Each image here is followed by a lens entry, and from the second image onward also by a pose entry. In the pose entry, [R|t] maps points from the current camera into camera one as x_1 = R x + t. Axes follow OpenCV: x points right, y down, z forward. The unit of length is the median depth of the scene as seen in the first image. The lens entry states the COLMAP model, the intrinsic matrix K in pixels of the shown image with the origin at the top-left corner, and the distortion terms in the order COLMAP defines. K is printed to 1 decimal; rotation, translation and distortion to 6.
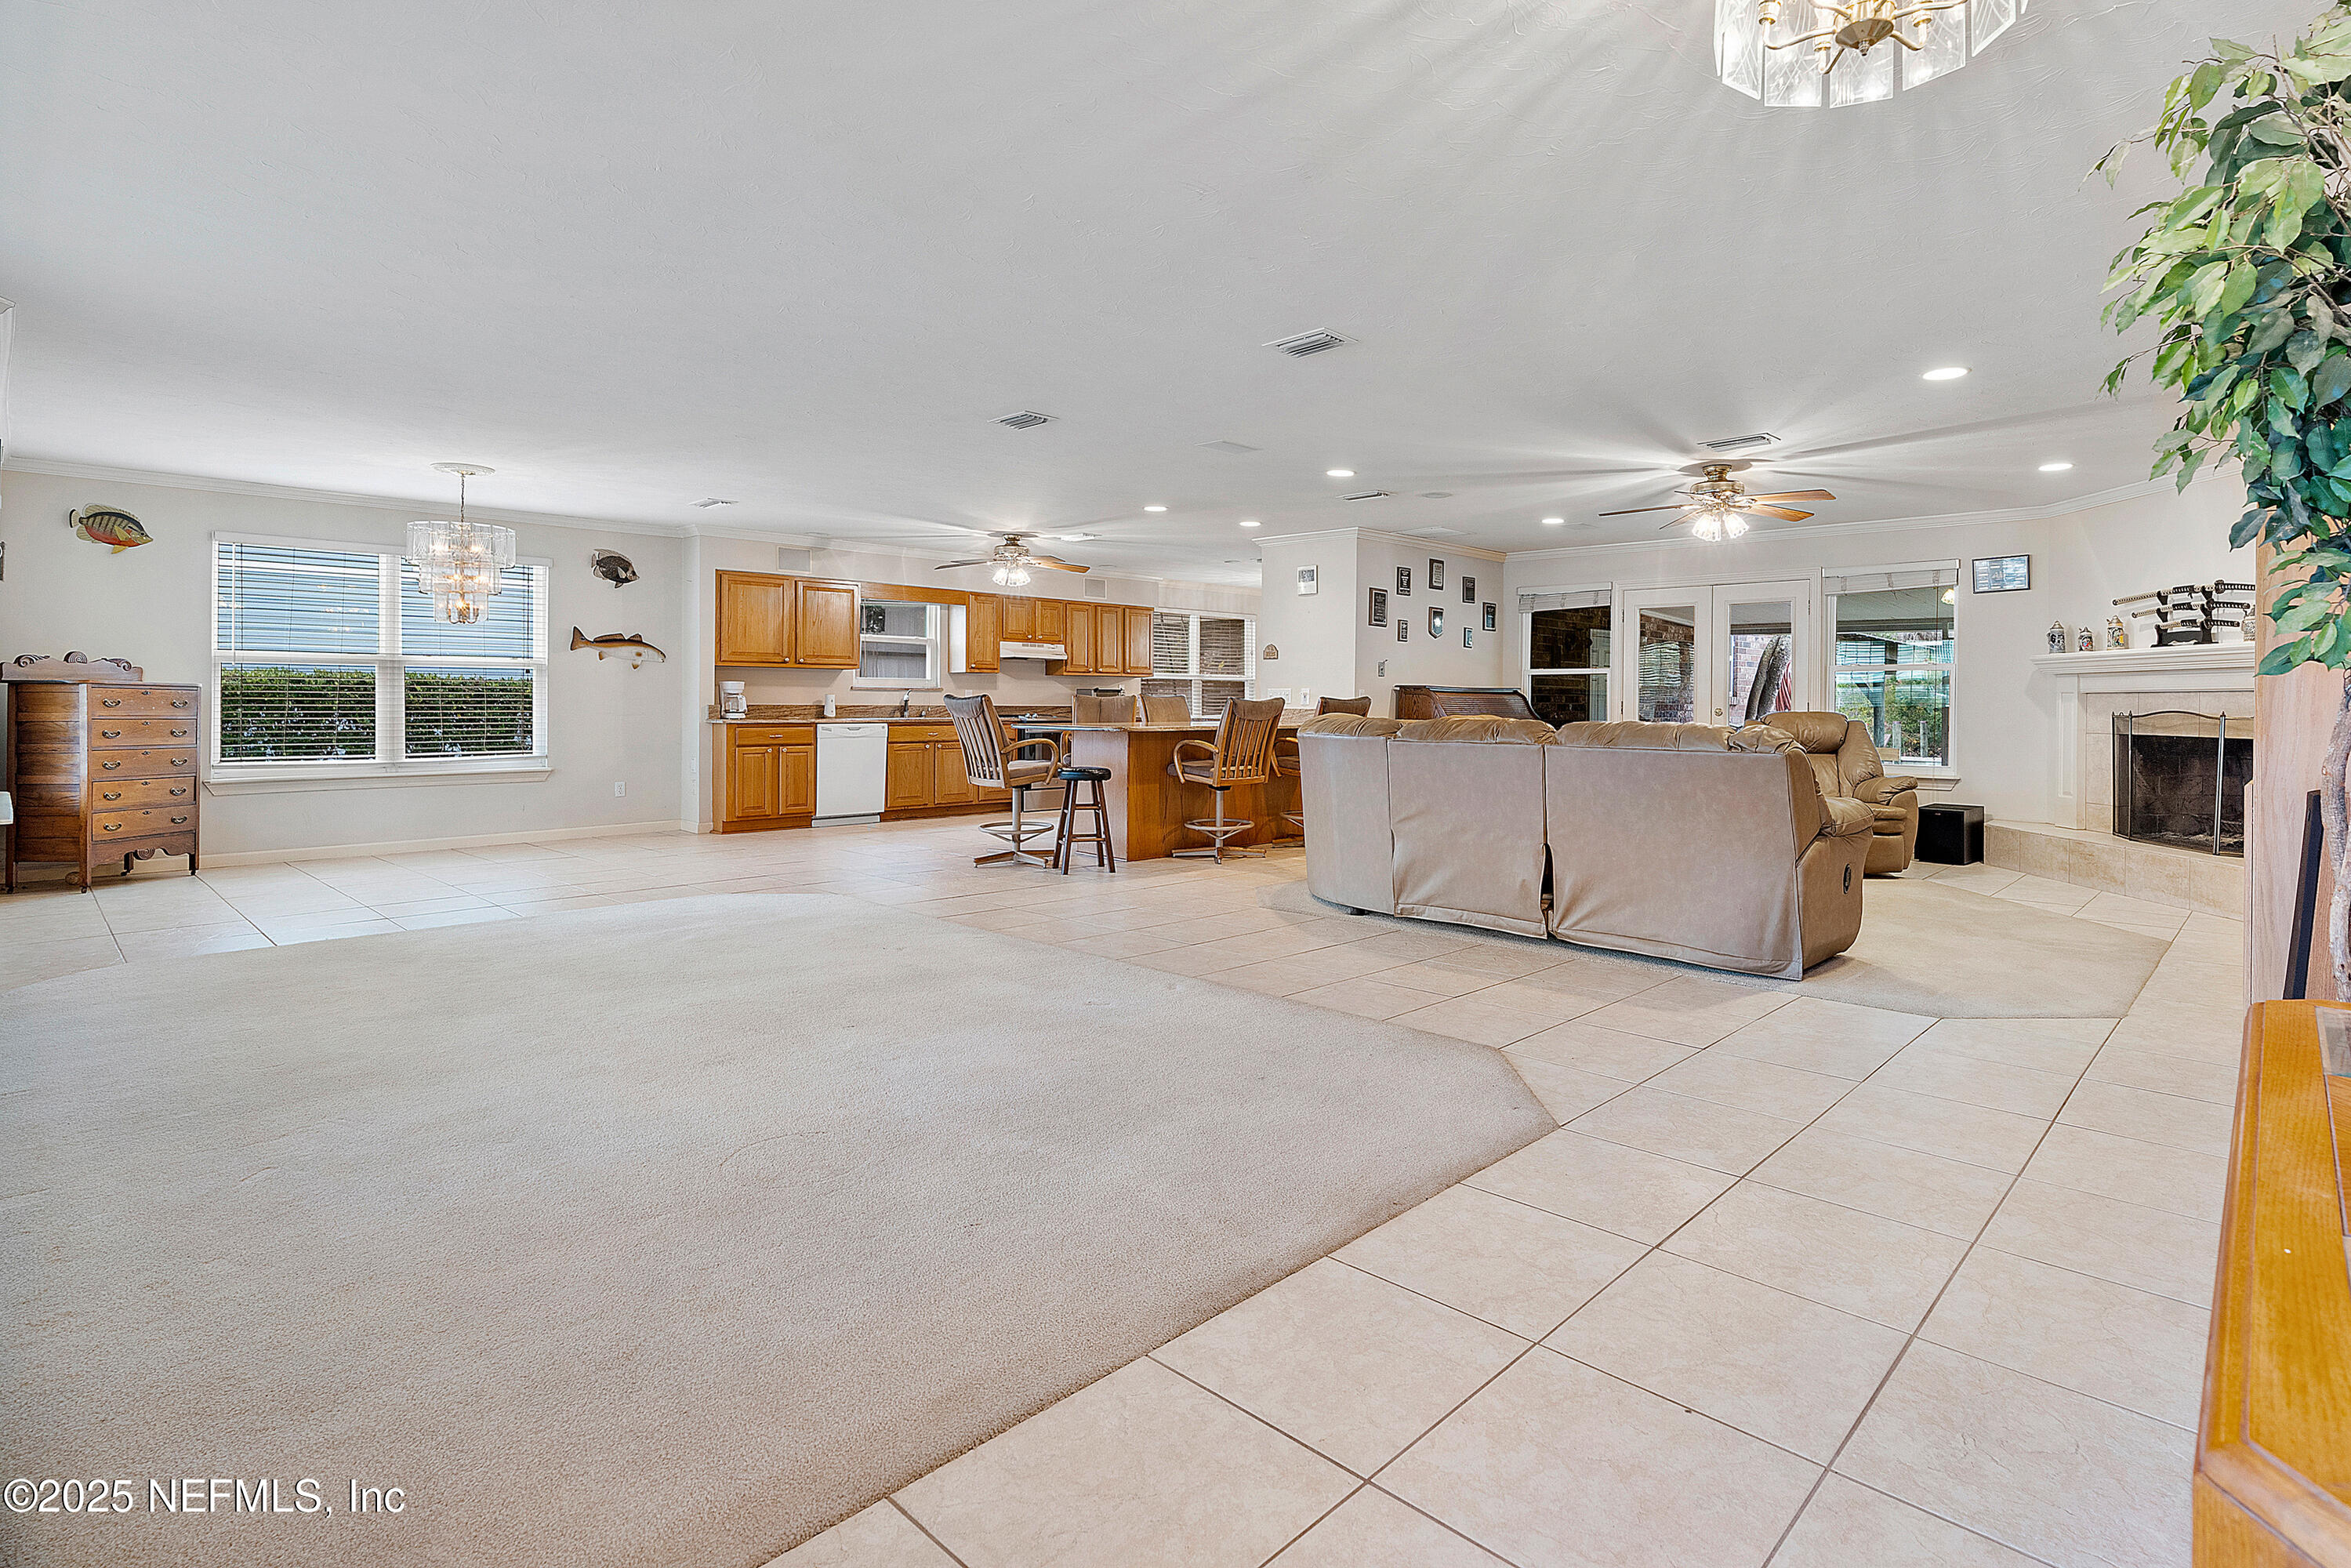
lens RADIAL K [[1149.3, 0, 1282.9], [0, 1149.3, 716.7], [0, 0, 1]] dist [-0.009317, -0.000321]
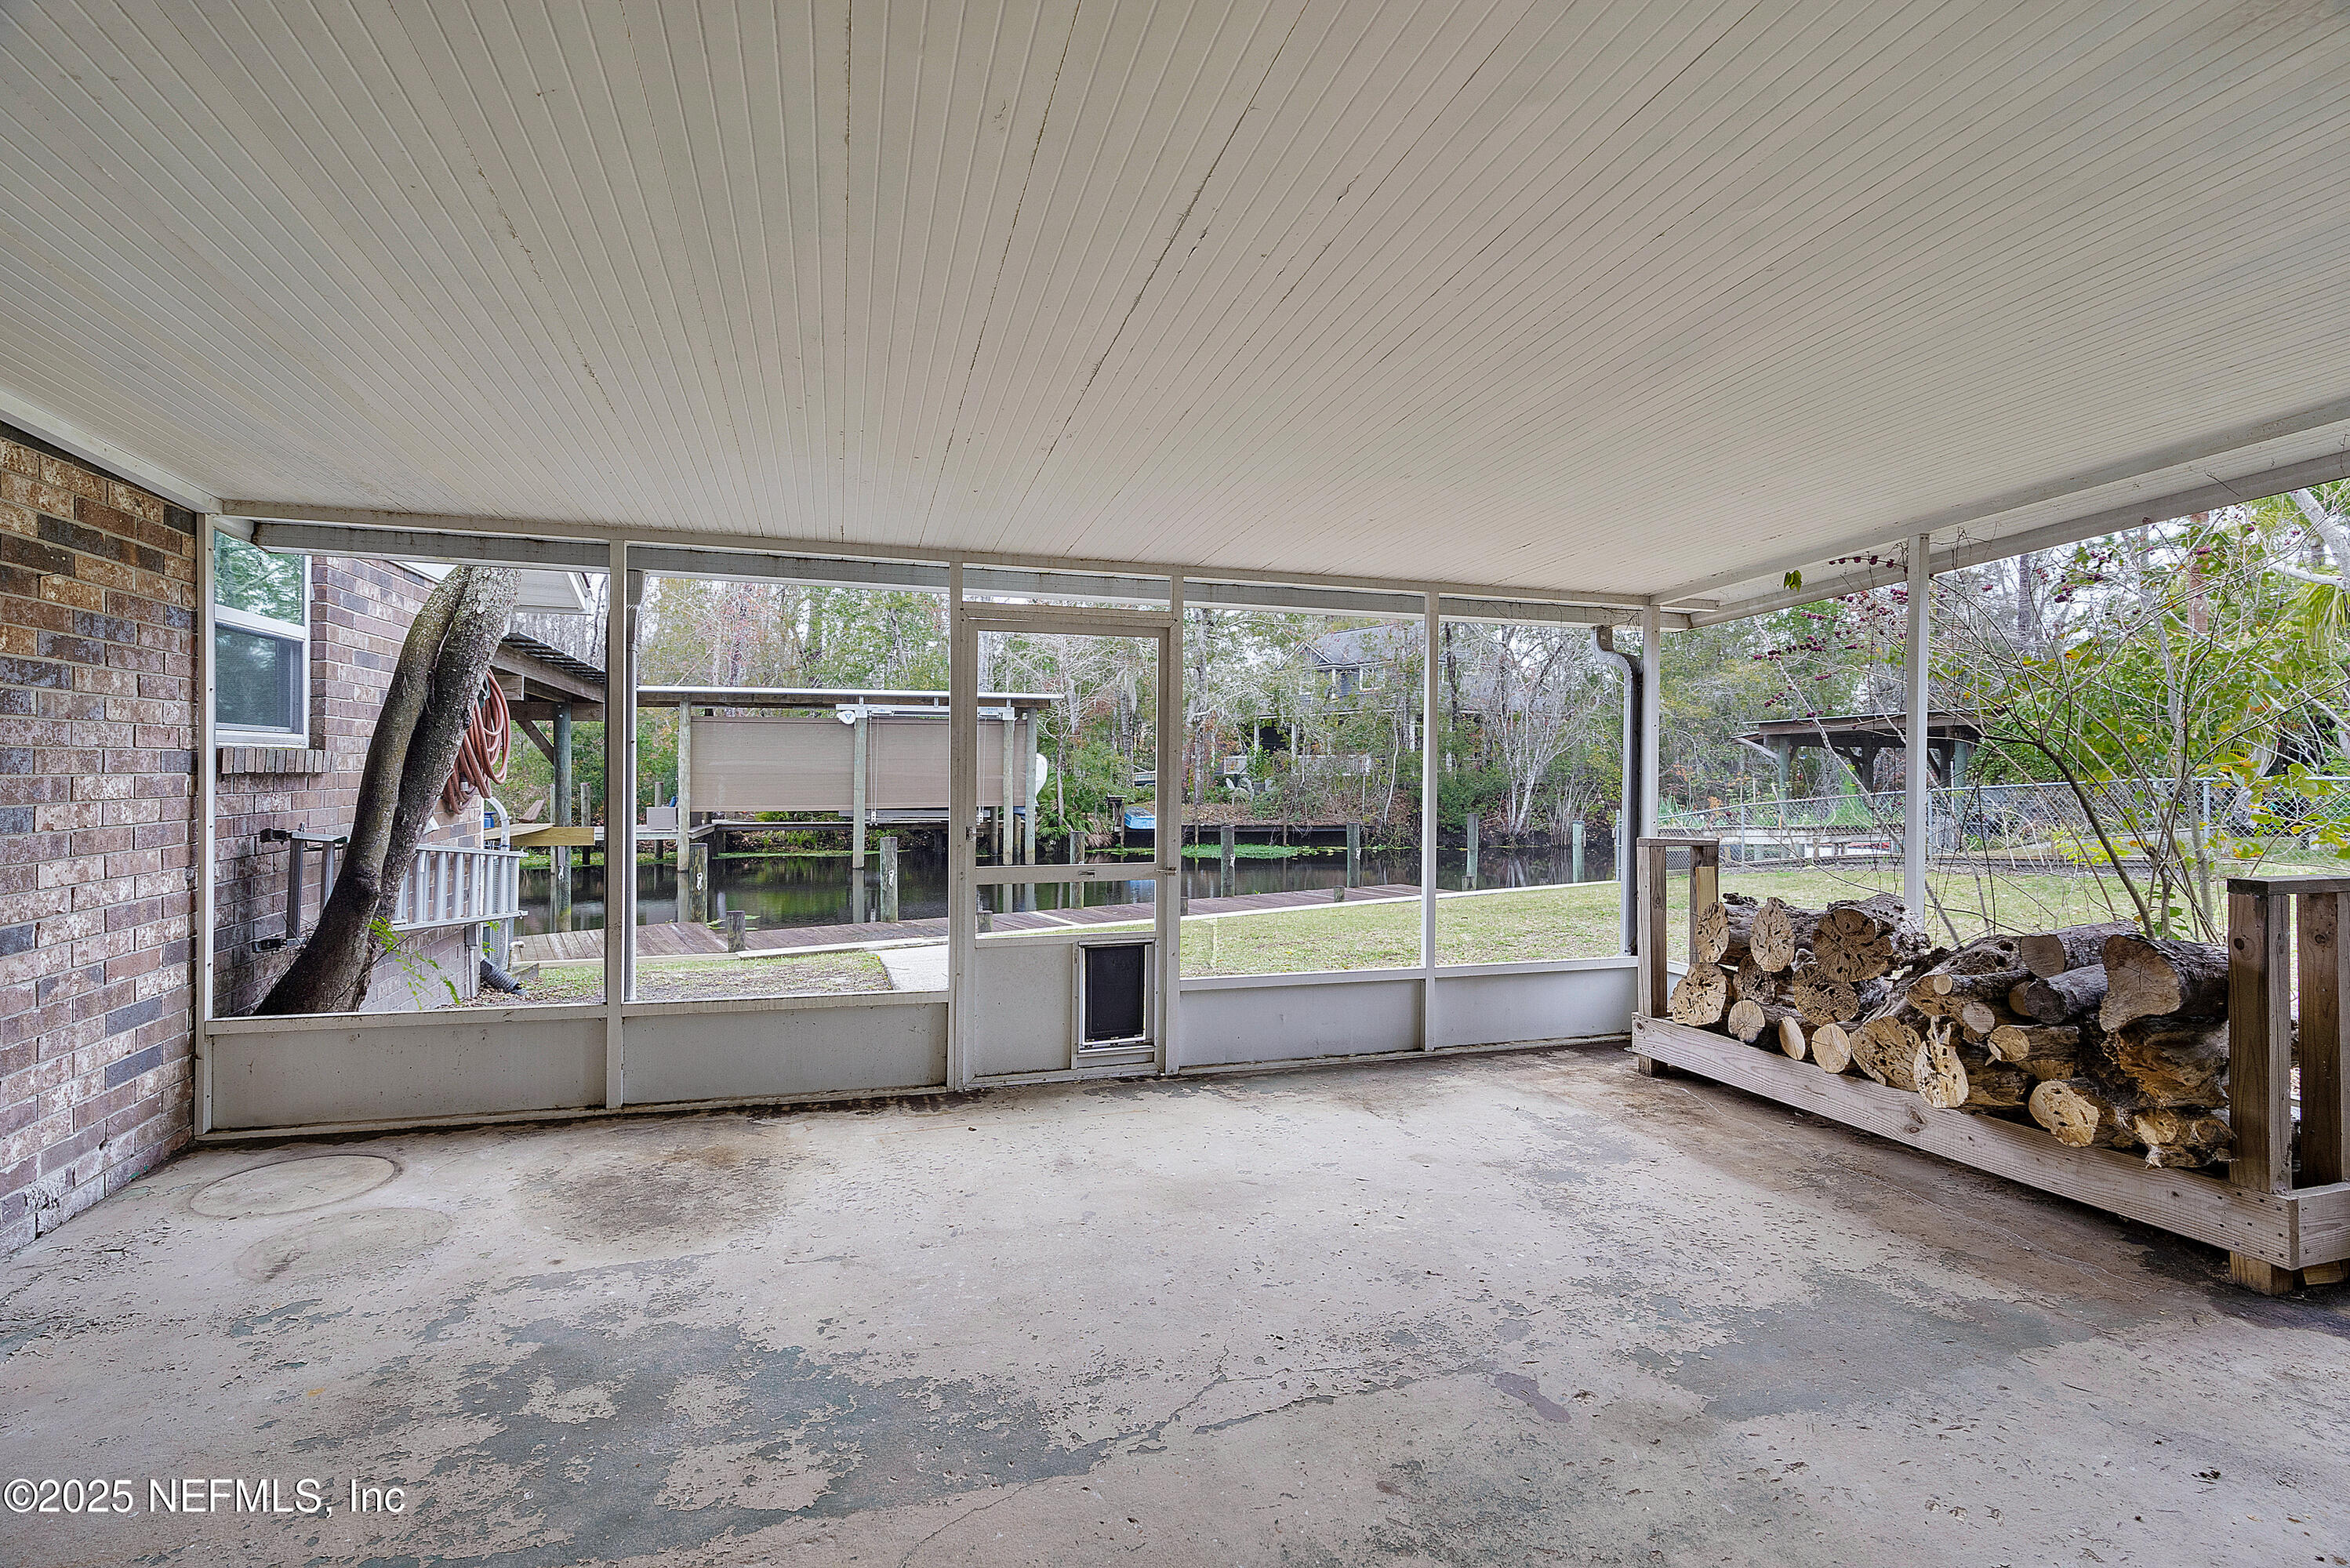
lens RADIAL K [[1103.7, 0, 1178.3], [0, 1103.7, 772.5], [0, 0, 1]] dist [-0.003267, -0.001503]
pose [[0.508366, -0.007507, 0.861109, 0.421556], [0.007644, 0.999962, 0.004205, -0.017384], [-0.861107, 0.004445, 0.508404, 1.069759]]
